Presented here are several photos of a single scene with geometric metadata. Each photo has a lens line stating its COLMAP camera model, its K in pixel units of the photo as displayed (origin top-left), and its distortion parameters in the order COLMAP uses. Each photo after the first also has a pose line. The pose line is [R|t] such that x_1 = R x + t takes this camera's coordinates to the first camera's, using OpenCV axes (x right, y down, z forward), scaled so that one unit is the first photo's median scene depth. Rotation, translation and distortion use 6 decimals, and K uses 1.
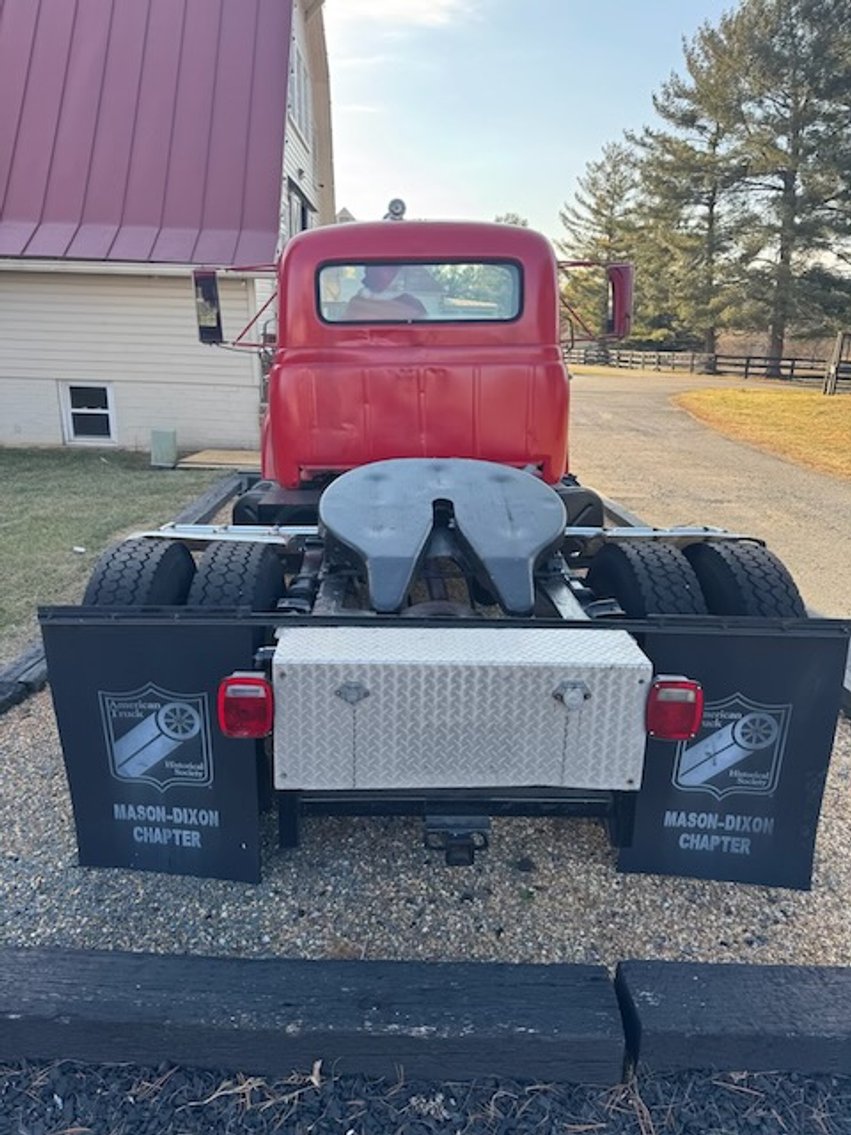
lens RADIAL K [[803.5, 0, 417.7], [0, 803.5, 567.5], [0, 0, 1]] dist [0.026191, -0.028181]
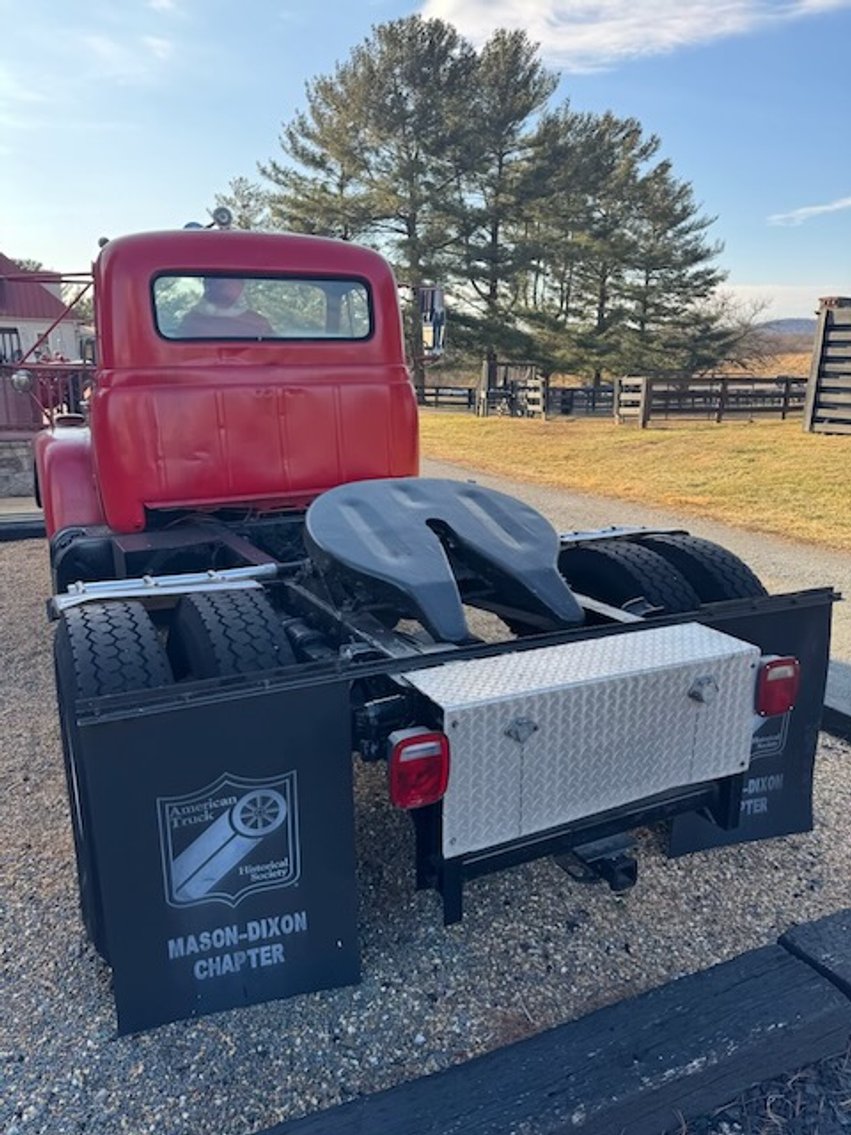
lens RADIAL K [[803.5, 0, 423.3], [0, 803.5, 576.5], [0, 0, 1]] dist [0.026191, -0.028181]
pose [[0.903413, -0.116266, 0.412707, -0.444075], [0.127206, 0.991876, 0.000974, -0.024691], [-0.409467, 0.051619, 0.910863, 0.177810]]
